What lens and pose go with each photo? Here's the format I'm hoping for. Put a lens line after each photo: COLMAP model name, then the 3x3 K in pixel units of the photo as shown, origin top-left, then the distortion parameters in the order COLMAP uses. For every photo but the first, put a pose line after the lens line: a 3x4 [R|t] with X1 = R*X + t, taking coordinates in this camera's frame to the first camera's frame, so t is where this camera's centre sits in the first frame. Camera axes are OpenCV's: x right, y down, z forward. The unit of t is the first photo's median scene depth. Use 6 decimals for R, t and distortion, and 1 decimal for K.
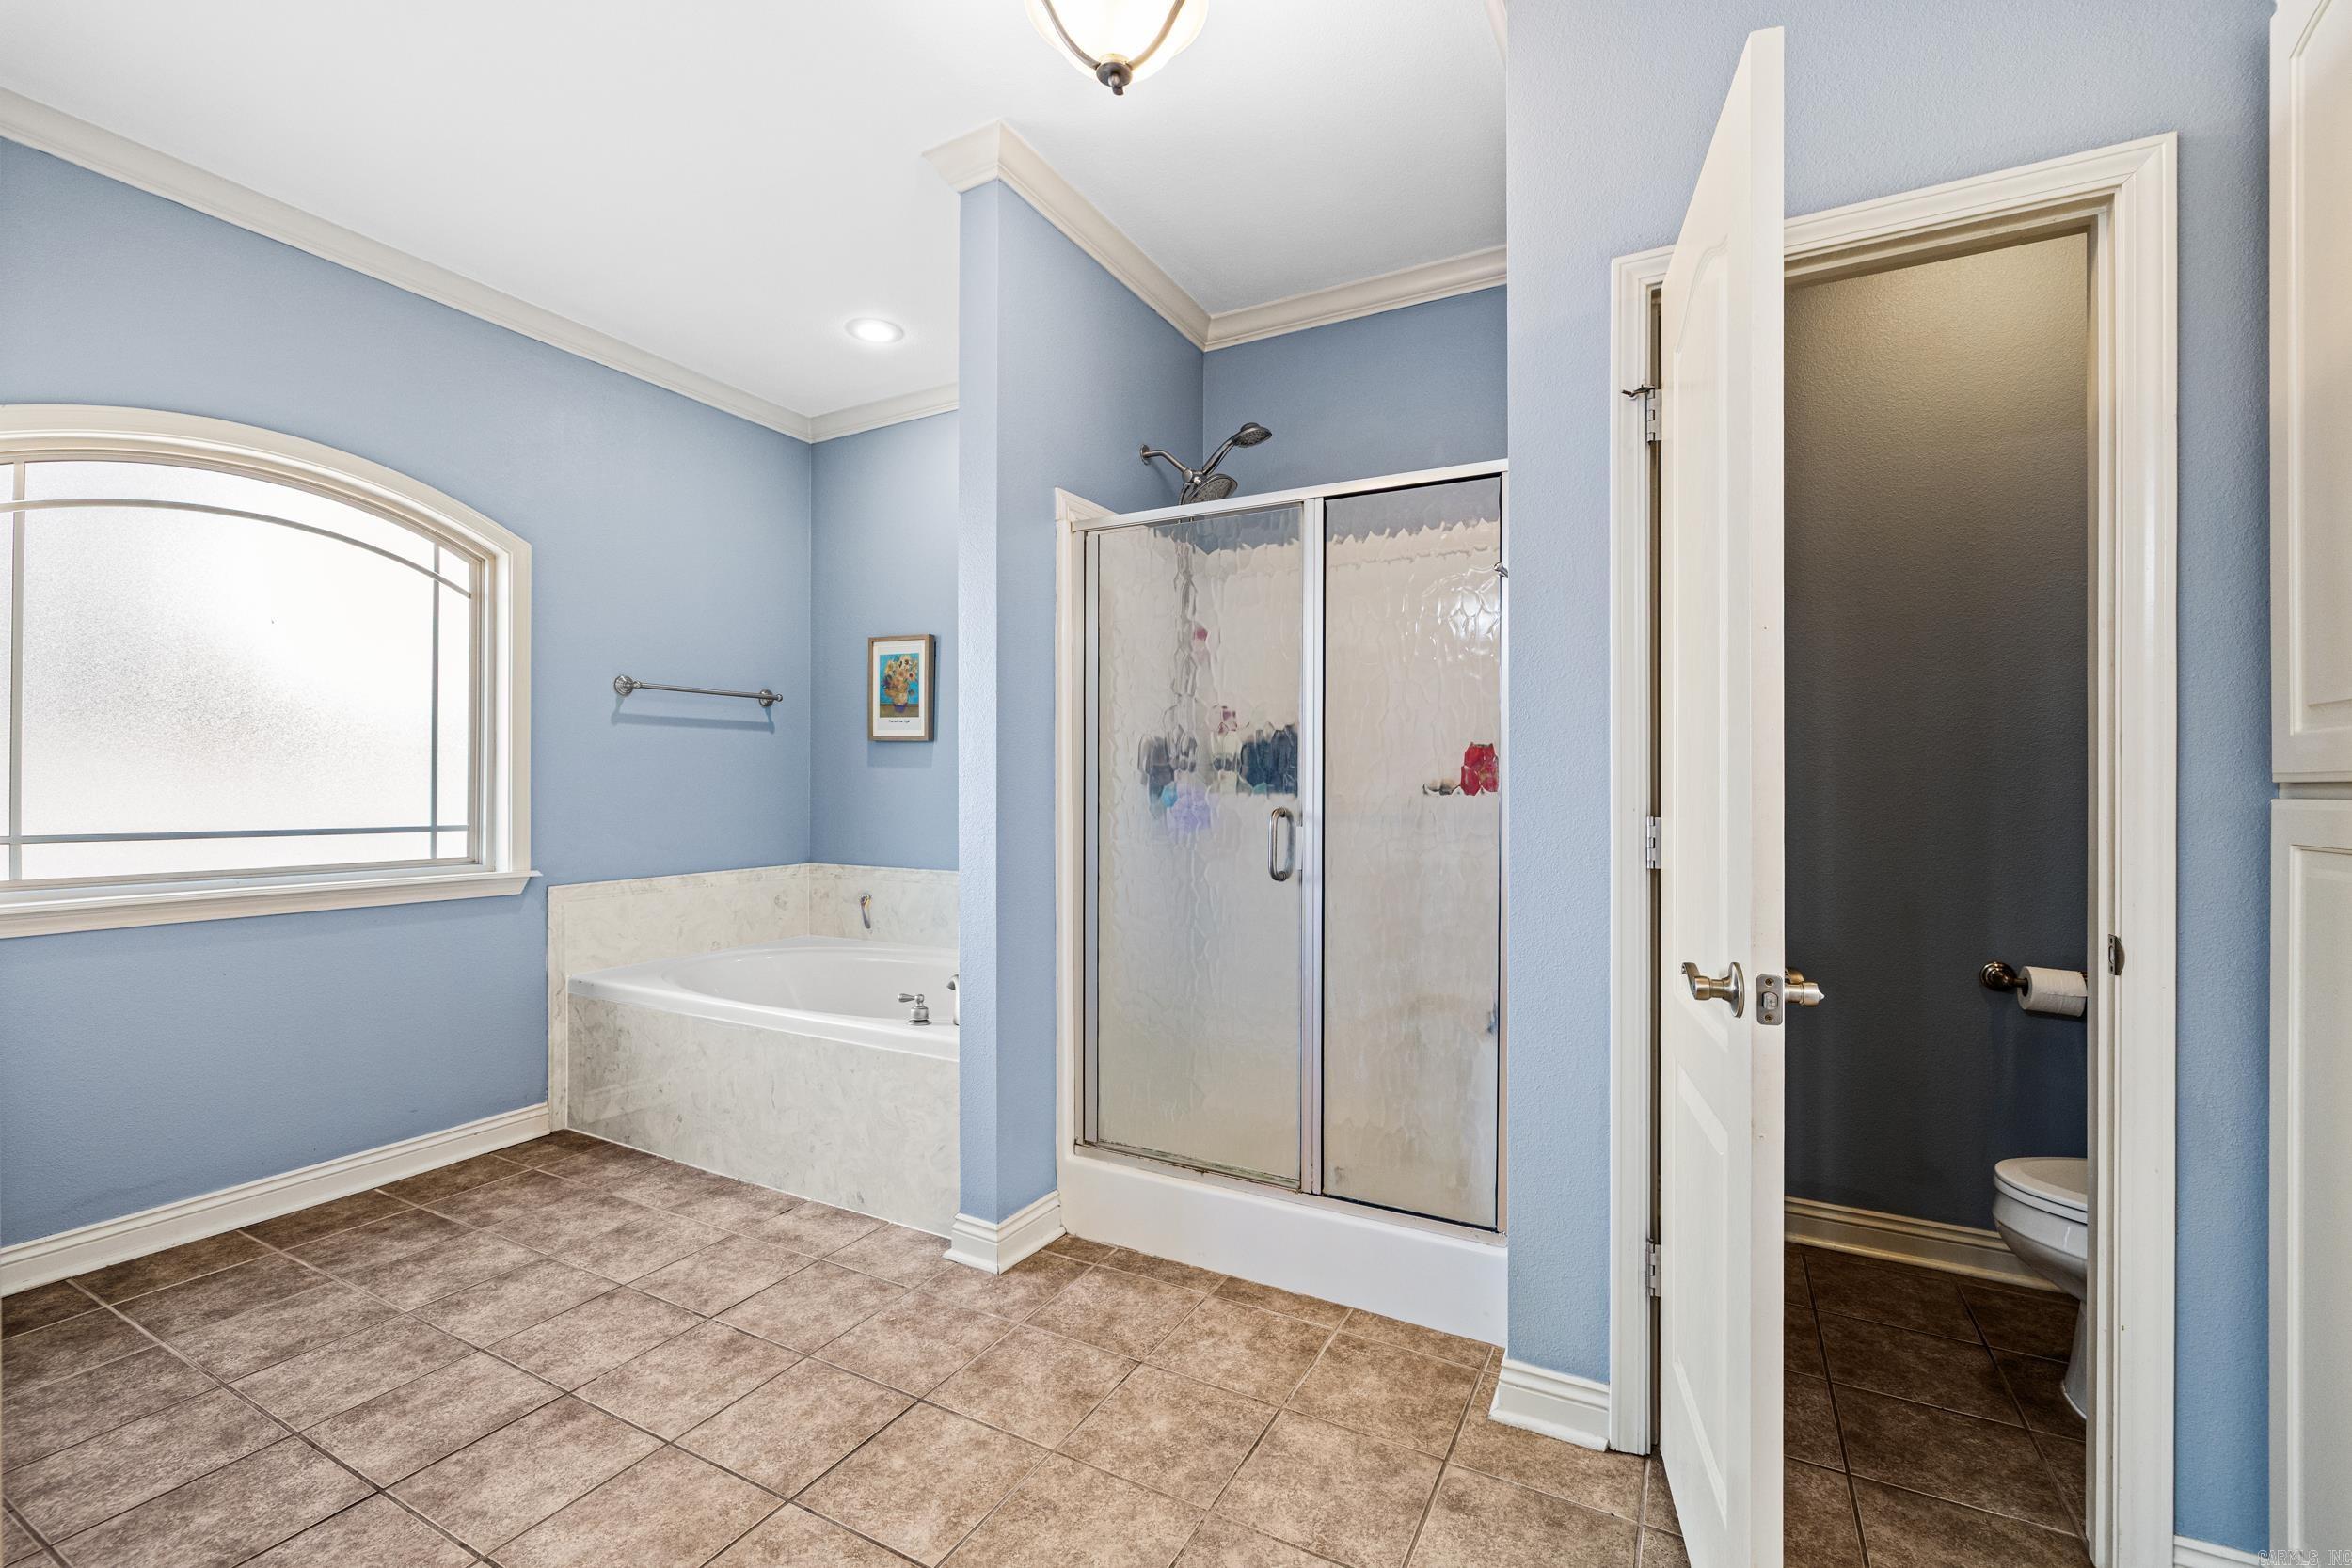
lens RADIAL K [[982.1, 0, 1181.5], [0, 982.1, 787.8], [0, 0, 1]] dist [-0.002670, -0.000662]
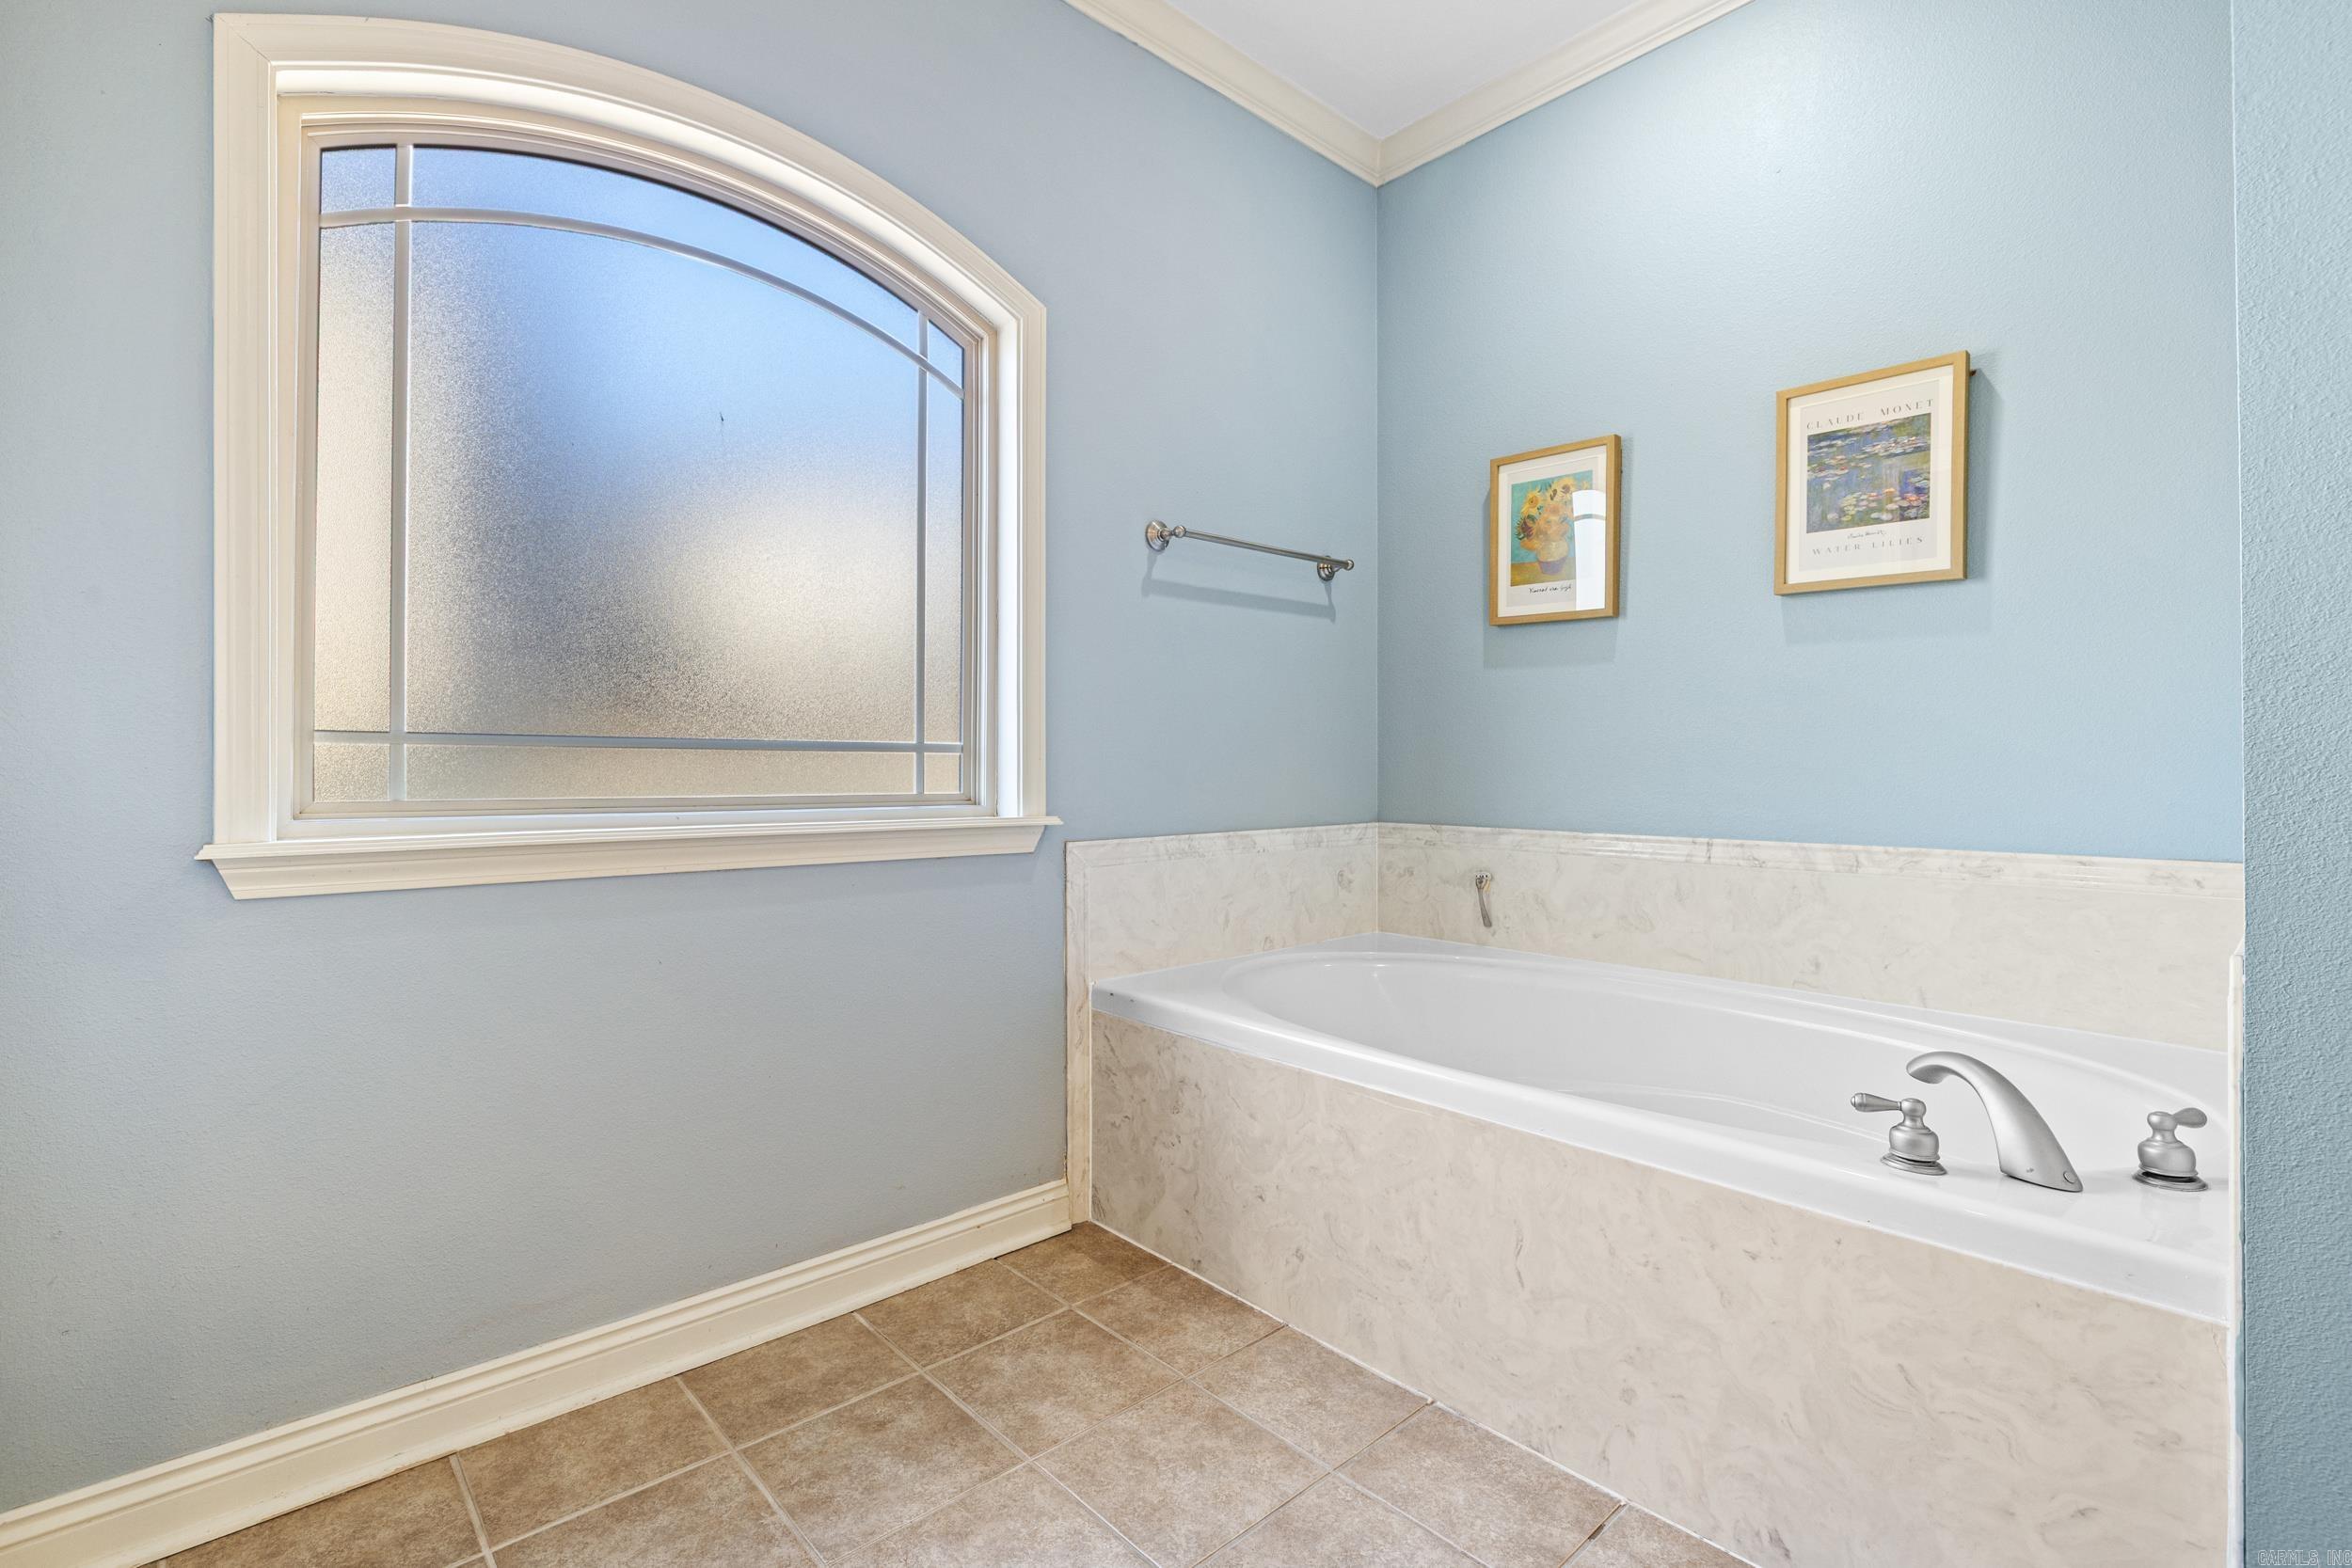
lens RADIAL K [[1044.7, 0, 1174.8], [0, 1044.7, 772.7], [0, 0, 1]] dist [-0.008109, 0.000438]
pose [[0.943469, 0.001827, -0.331454, -0.359104], [-0.000858, 0.999995, 0.003070, 0.054276], [0.331458, -0.002613, 0.943466, 0.386194]]
